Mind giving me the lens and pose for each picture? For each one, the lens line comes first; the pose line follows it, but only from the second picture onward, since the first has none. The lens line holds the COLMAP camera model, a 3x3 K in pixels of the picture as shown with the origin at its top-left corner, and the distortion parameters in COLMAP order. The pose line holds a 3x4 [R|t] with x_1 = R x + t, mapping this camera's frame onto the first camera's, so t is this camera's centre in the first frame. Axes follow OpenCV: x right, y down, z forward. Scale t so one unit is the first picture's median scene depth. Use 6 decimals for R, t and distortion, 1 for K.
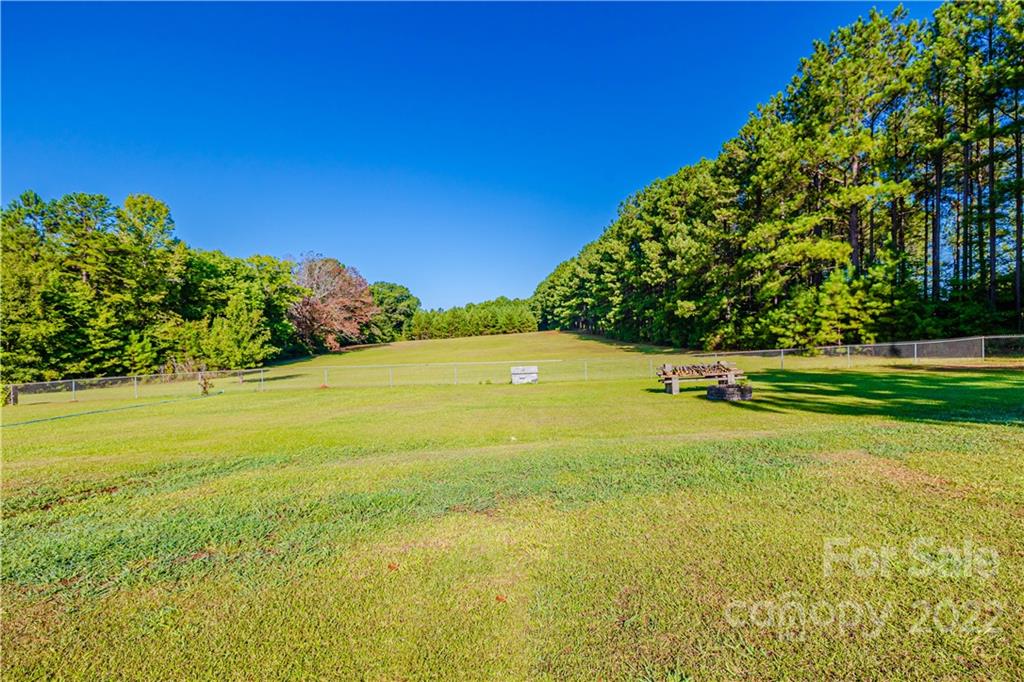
lens RADIAL K [[463.8, 0, 506.0], [0, 463.8, 348.4], [0, 0, 1]] dist [-0.000390, 0.000052]
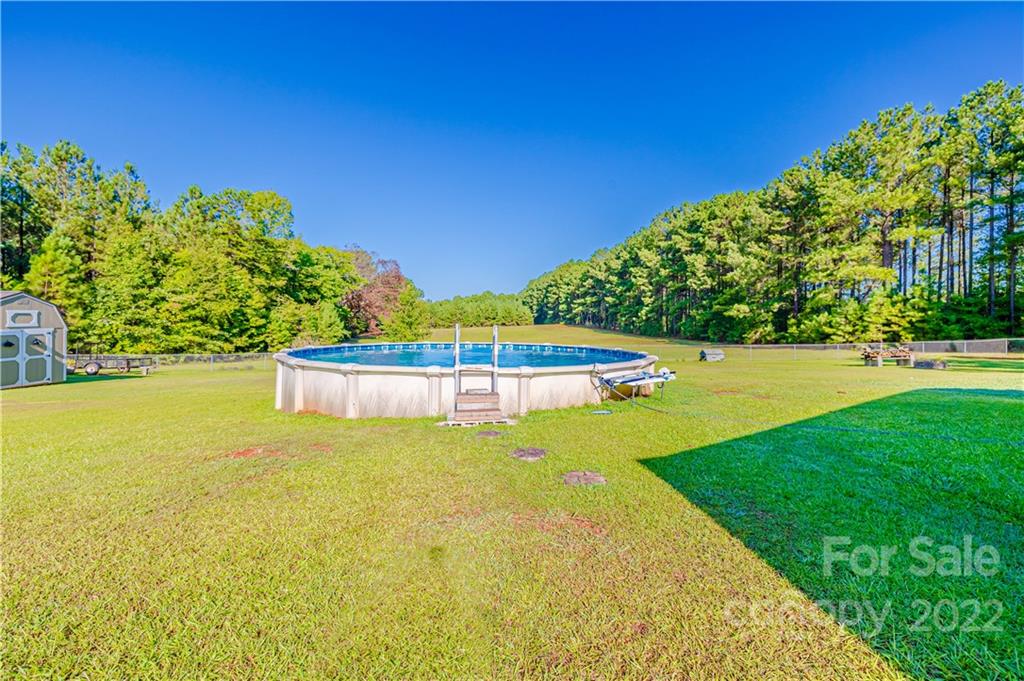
lens RADIAL K [[437.9, 0, 510.7], [0, 437.9, 329.0], [0, 0, 1]] dist [-0.002268, -0.000633]
pose [[0.995128, 0.034901, 0.092203, -0.356599], [-0.032513, 0.999099, -0.027282, 0.017526], [-0.093072, 0.024151, 0.995366, -0.130760]]
